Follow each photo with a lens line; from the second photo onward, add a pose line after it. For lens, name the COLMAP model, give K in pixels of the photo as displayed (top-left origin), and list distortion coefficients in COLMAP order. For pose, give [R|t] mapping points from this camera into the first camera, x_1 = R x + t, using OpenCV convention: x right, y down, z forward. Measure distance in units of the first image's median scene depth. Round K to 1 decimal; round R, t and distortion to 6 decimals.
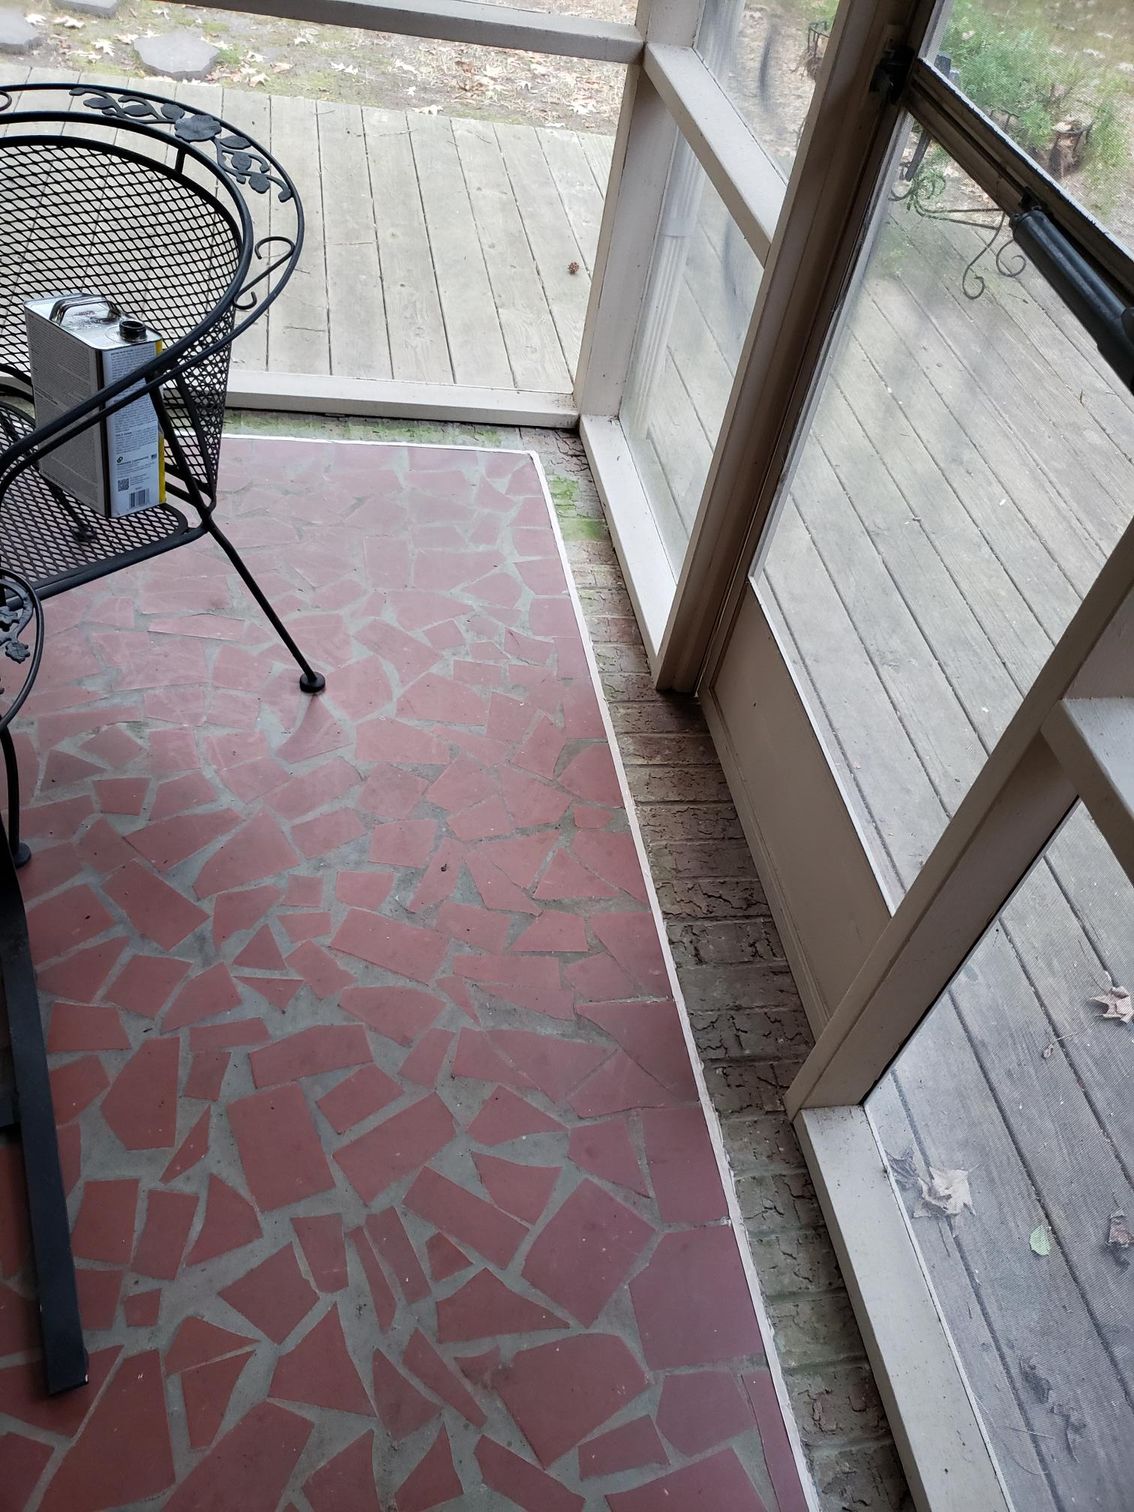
lens RADIAL K [[1162.7, 0, 559.8], [0, 1162.7, 754.0], [0, 0, 1]] dist [-0.012786, -0.009292]
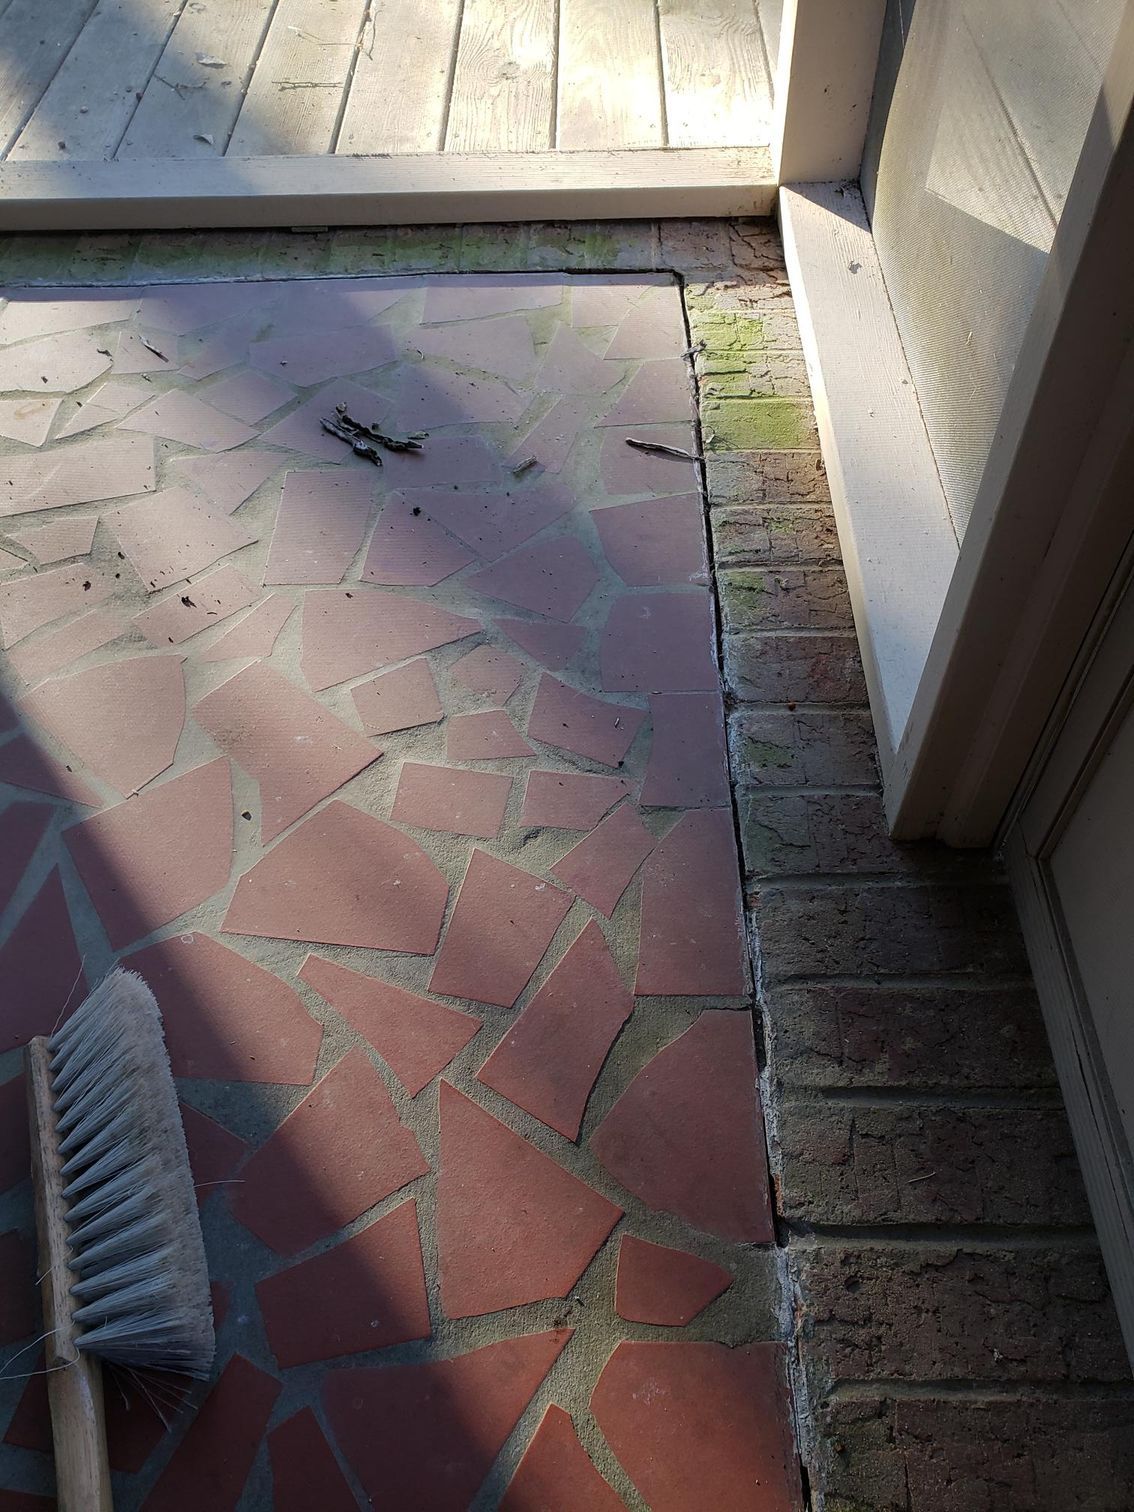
lens RADIAL K [[1162.7, 0, 559.8], [0, 1162.7, 754.0], [0, 0, 1]] dist [-0.012786, -0.009292]
pose [[0.966038, 0.015262, -0.257948, 0.077547], [0.011190, 0.994847, 0.100768, -0.129179], [0.258157, -0.100232, 0.960889, 0.614700]]
